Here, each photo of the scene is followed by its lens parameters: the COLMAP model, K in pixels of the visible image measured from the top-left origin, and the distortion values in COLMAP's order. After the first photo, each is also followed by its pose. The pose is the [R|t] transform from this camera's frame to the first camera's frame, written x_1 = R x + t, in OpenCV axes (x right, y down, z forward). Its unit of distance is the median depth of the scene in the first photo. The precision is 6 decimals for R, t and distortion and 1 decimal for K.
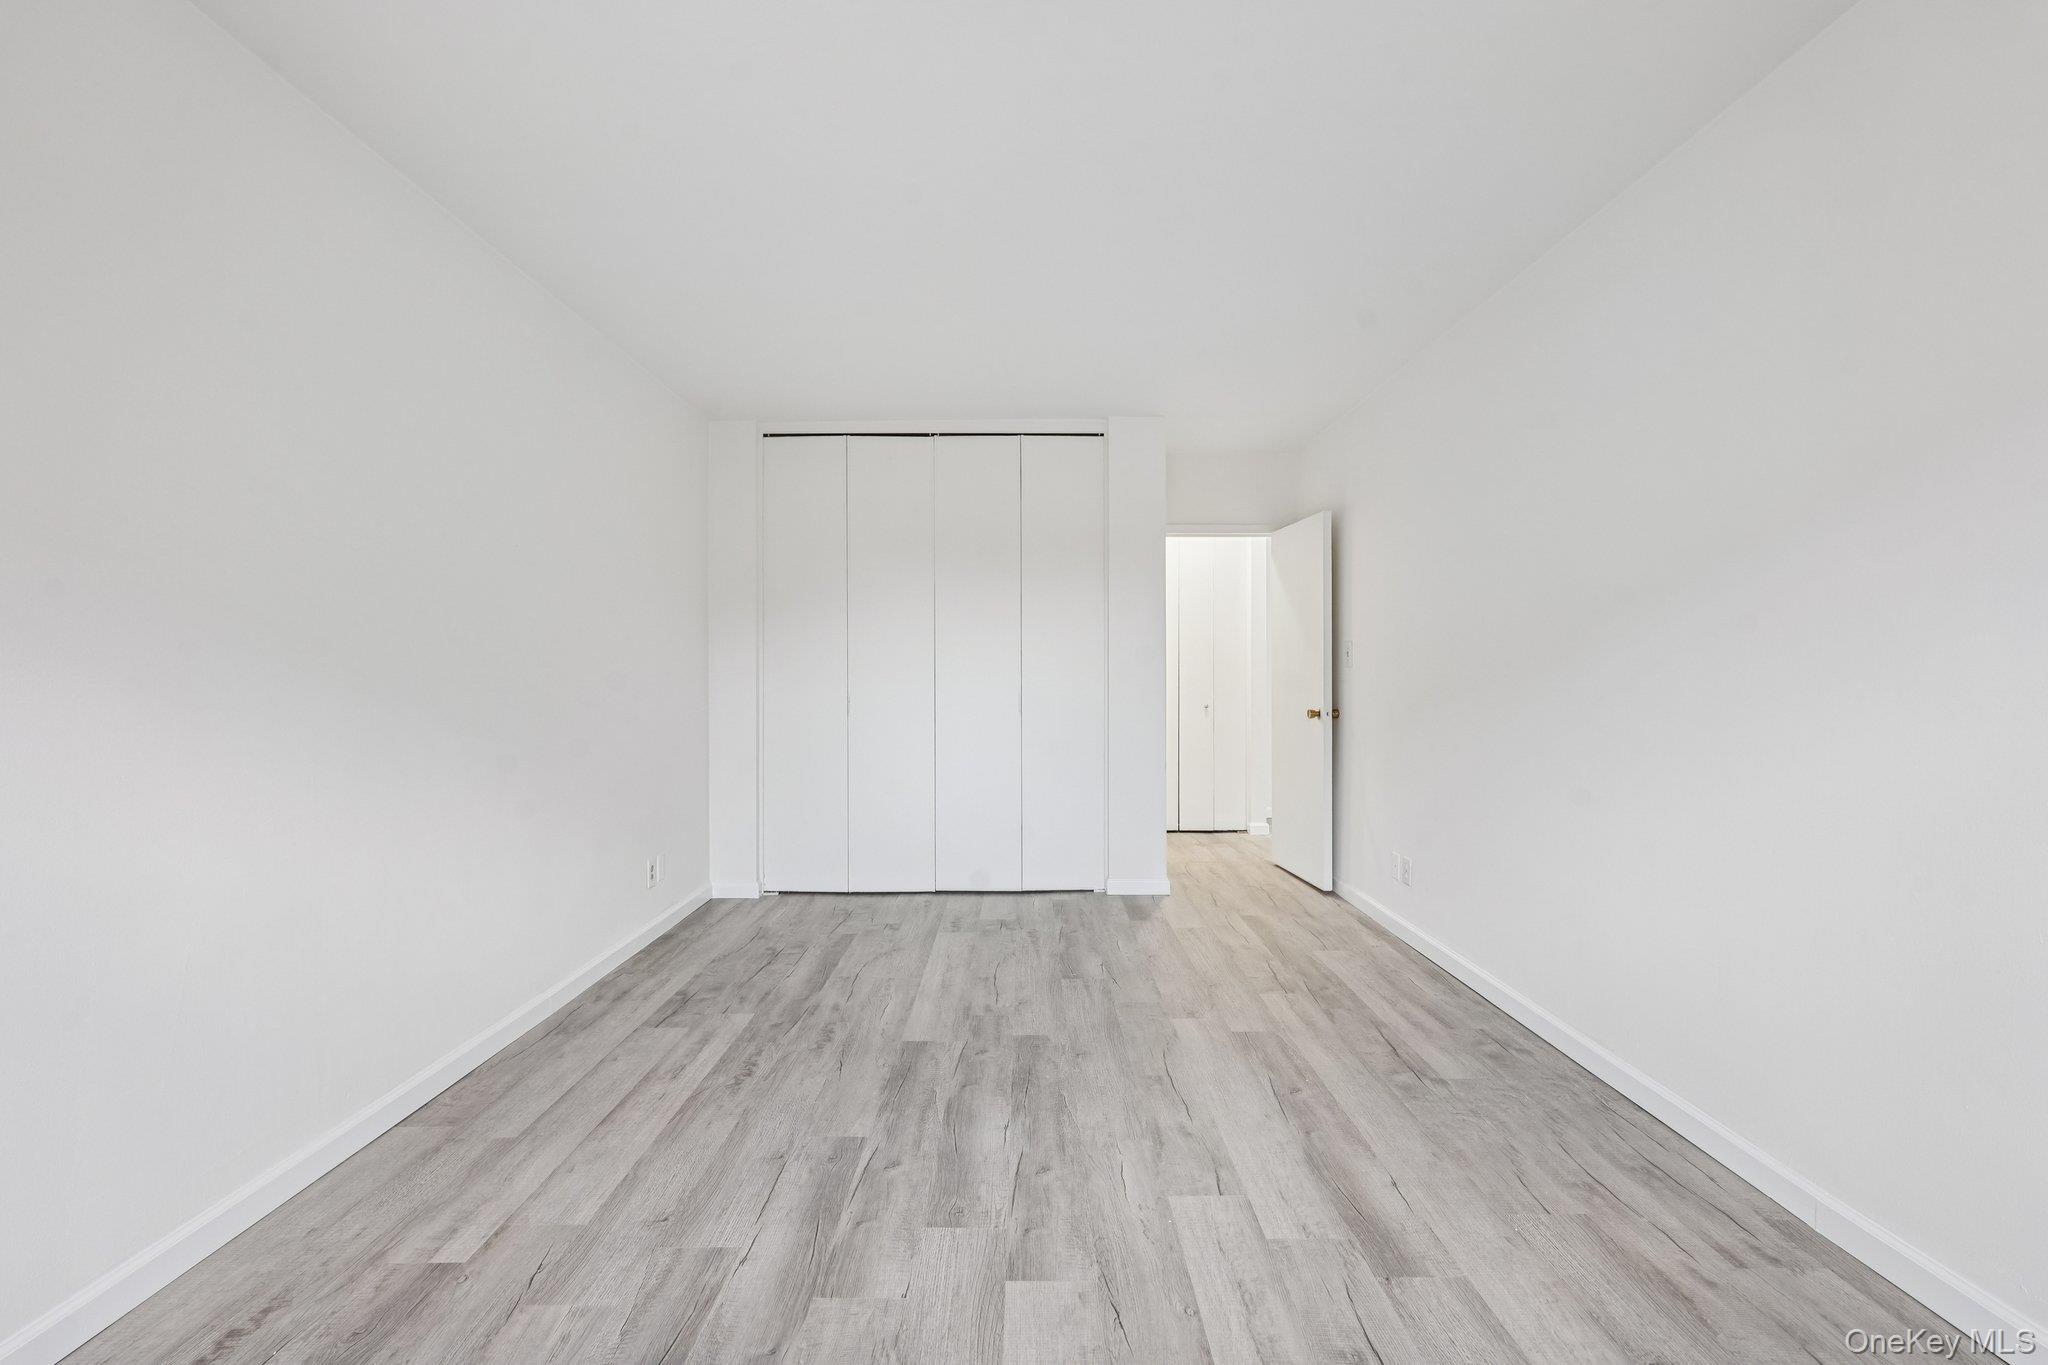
lens RADIAL K [[915.2, 0, 1024.3], [0, 915.2, 675.4], [0, 0, 1]] dist [-0.014622, 0.011814]
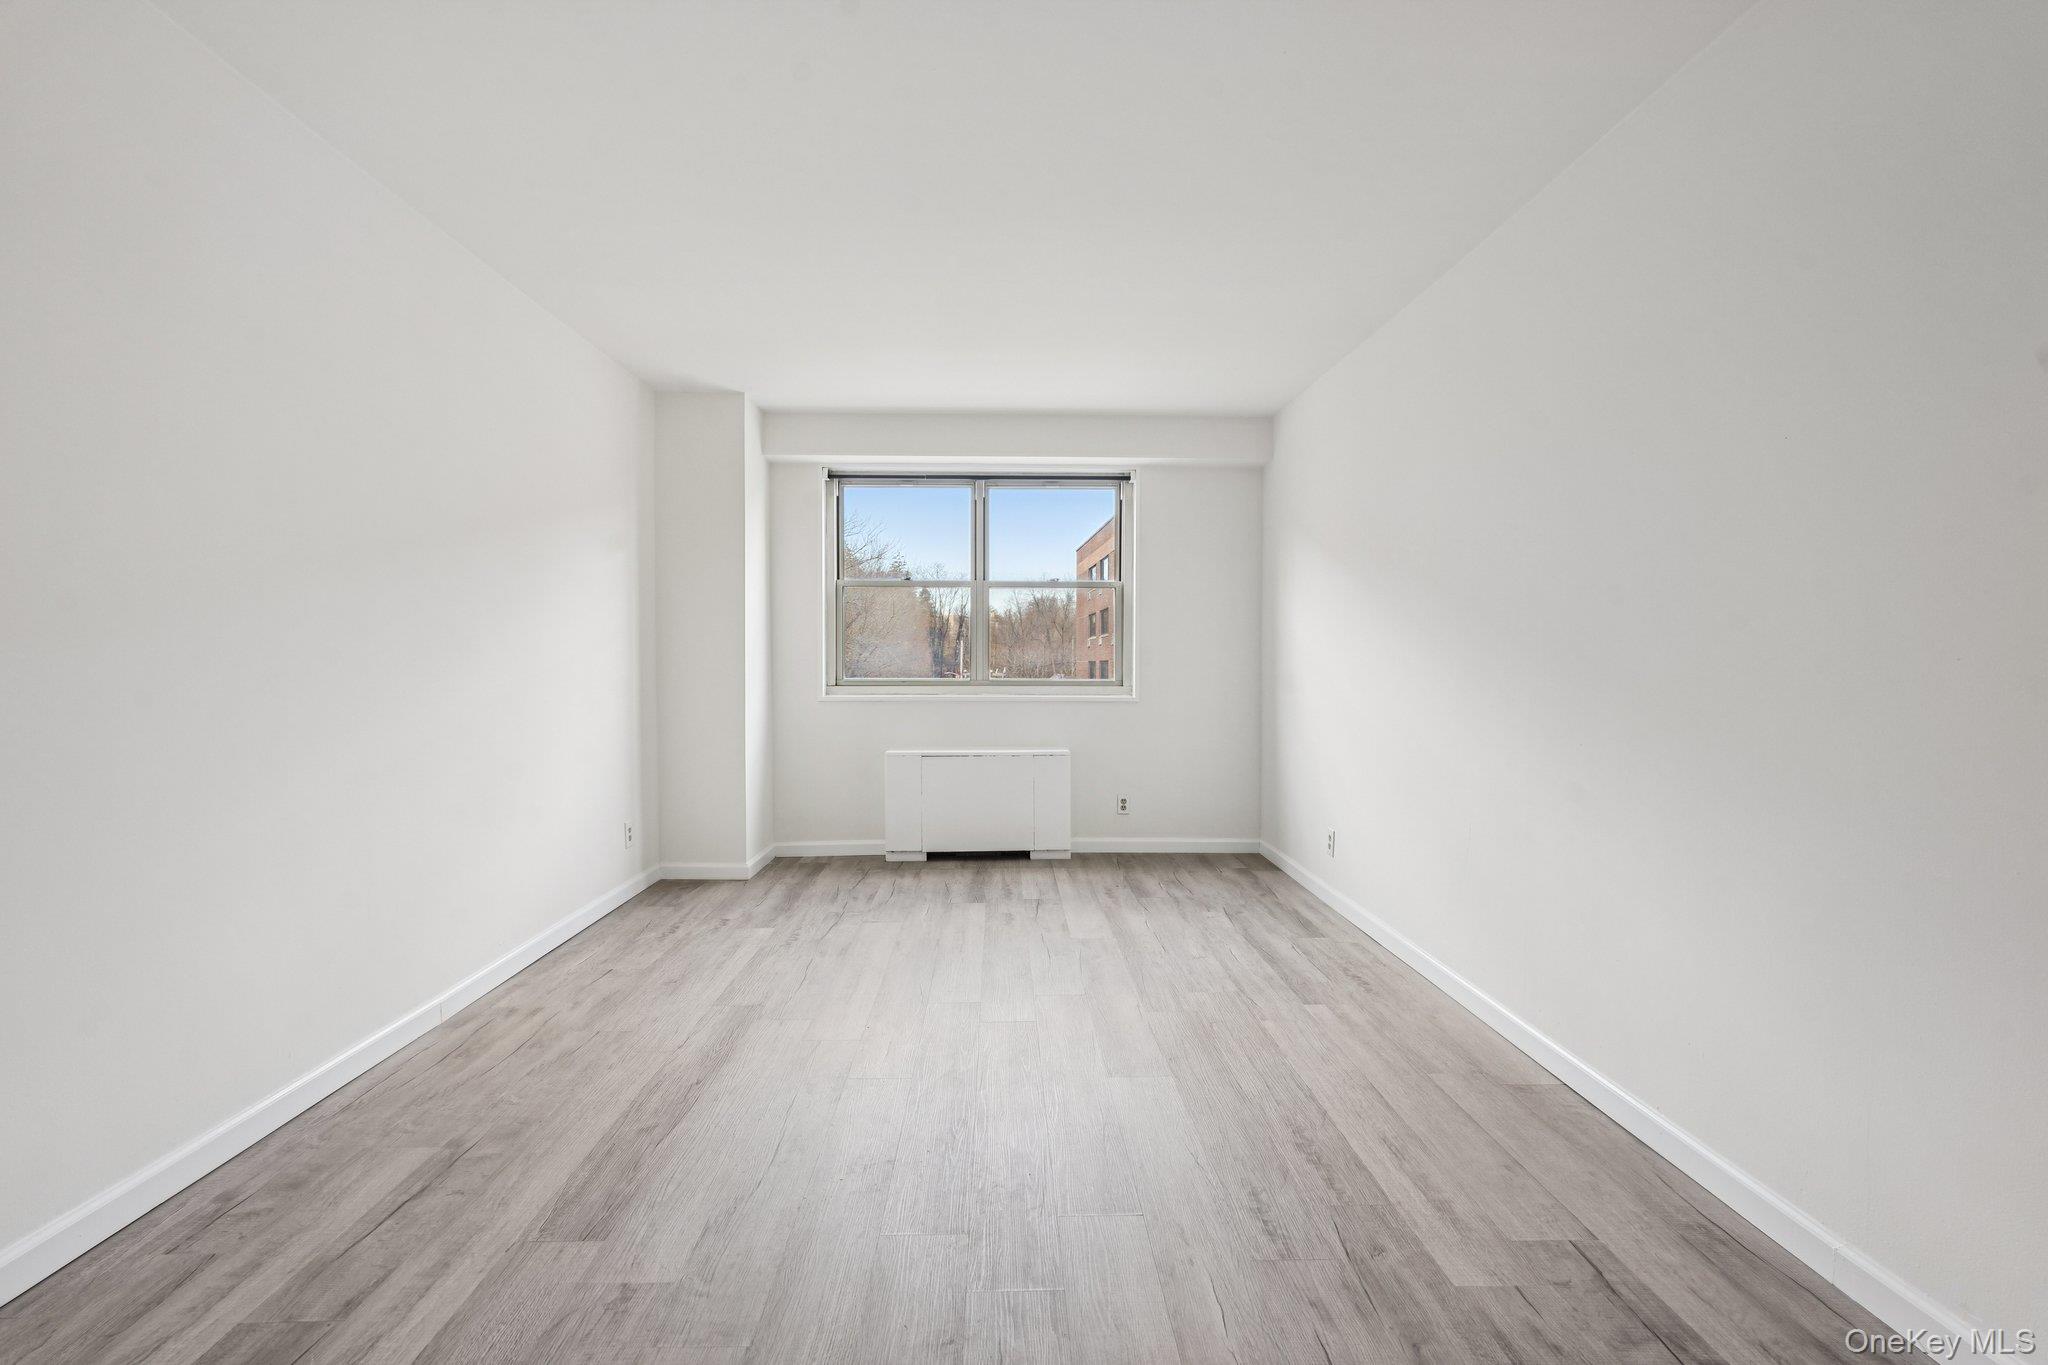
lens RADIAL K [[907.7, 0, 1016.0], [0, 907.7, 683.2], [0, 0, 1]] dist [-0.000959, 0.004625]
pose [[-0.999826, -0.000632, -0.018666, -0.035281], [-0.000994, 0.999812, 0.019376, 0.012803], [0.018650, 0.019391, -0.999638, 1.767842]]
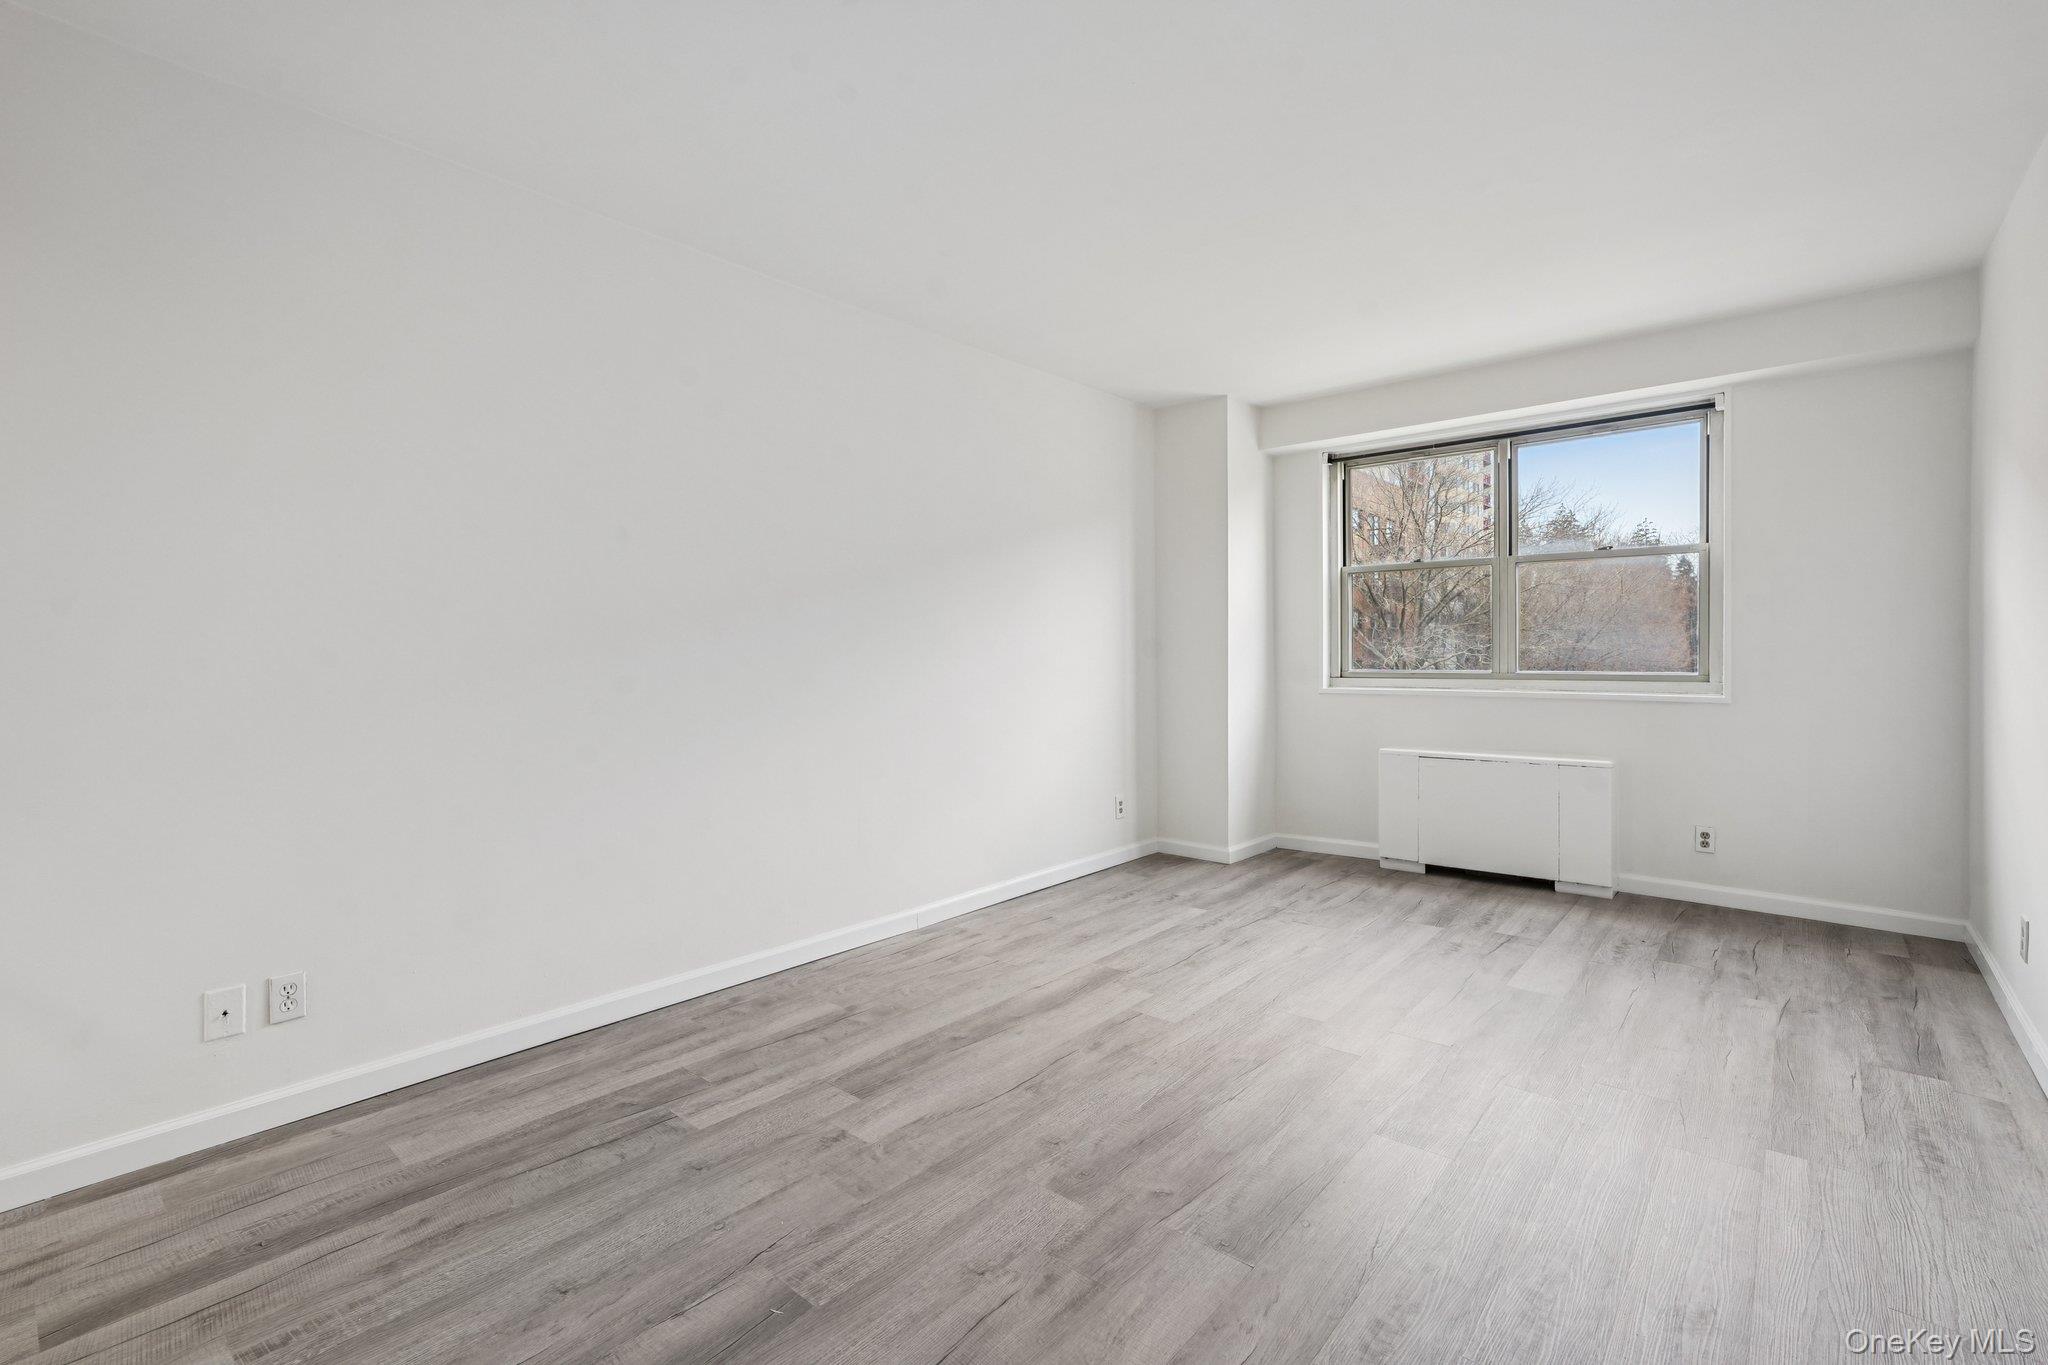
lens RADIAL K [[915.2, 0, 1024.3], [0, 915.2, 675.4], [0, 0, 1]] dist [-0.014622, 0.011814]
pose [[-0.753546, -0.010243, 0.657316, -0.439117], [0.005758, 0.999737, 0.022179, 0.005865], [-0.657370, 0.020498, -0.753289, 1.657502]]
